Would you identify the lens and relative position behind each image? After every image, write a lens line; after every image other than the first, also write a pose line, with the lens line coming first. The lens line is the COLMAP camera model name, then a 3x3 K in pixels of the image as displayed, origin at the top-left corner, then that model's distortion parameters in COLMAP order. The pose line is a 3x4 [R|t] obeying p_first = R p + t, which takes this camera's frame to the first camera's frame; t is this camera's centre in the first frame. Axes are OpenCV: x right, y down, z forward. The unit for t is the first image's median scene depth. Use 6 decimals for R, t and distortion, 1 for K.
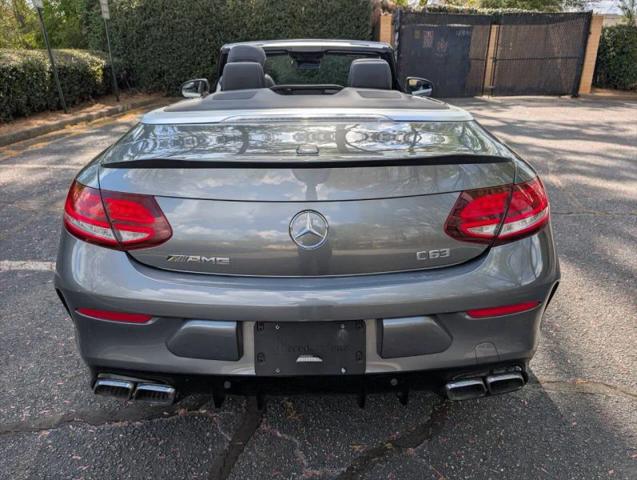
lens RADIAL K [[464.1, 0, 318.5], [0, 464.1, 240.0], [0, 0, 1]] dist [0.004679, -0.001020]
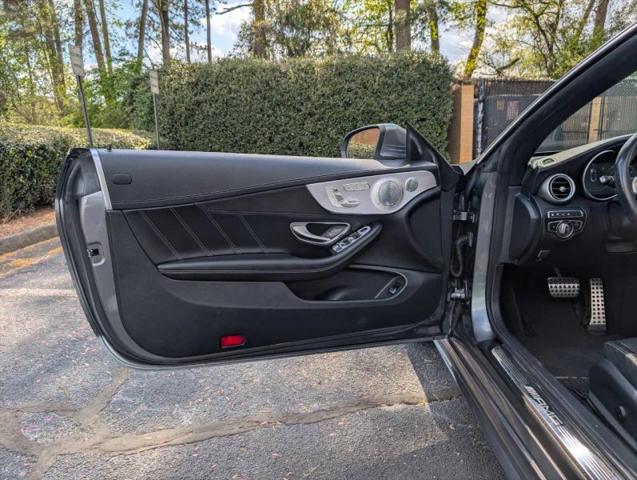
lens RADIAL K [[464.1, 0, 318.5], [0, 464.1, 240.0], [0, 0, 1]] dist [0.004679, -0.001020]
pose [[0.999079, -0.012930, -0.040913, -0.108595], [0.005942, 0.986019, -0.166528, -0.055108], [0.042494, 0.166131, 0.985188, 0.186141]]
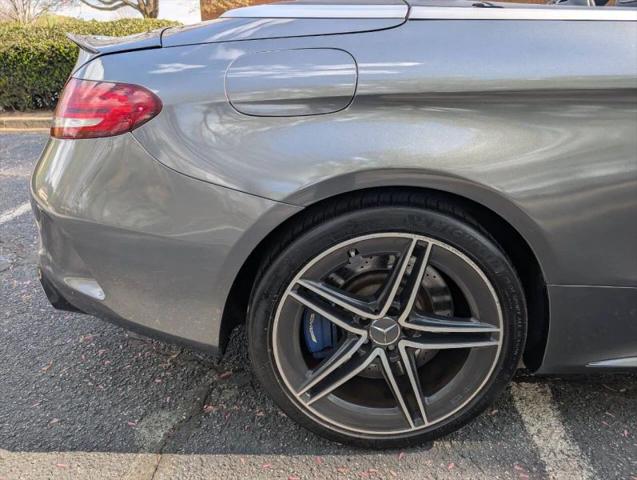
lens RADIAL K [[464.1, 0, 318.5], [0, 464.1, 240.0], [0, 0, 1]] dist [0.004679, -0.001020]
pose [[-0.034326, 0.369843, -0.928460, 0.142829], [-0.355061, 0.863889, 0.357249, -0.035900], [0.934213, 0.341923, 0.101663, 0.157356]]
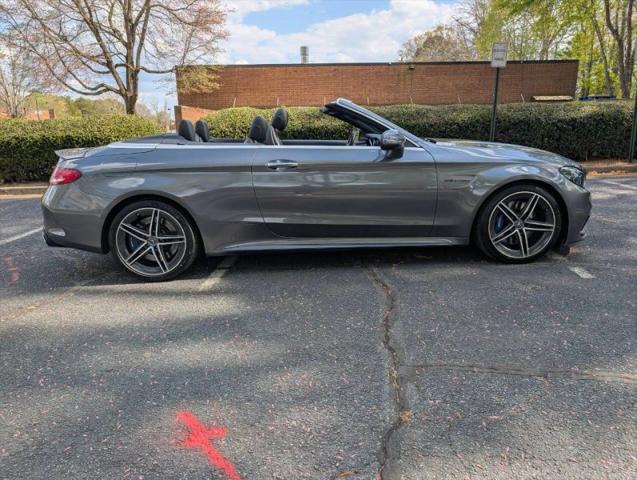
lens RADIAL K [[464.1, 0, 318.5], [0, 464.1, 240.0], [0, 0, 1]] dist [0.004679, -0.001020]
pose [[0.006720, 0.240898, -0.970527, 0.342348], [-0.333724, 0.915446, 0.224915, -0.091835], [0.942647, 0.322377, 0.086545, 0.254416]]
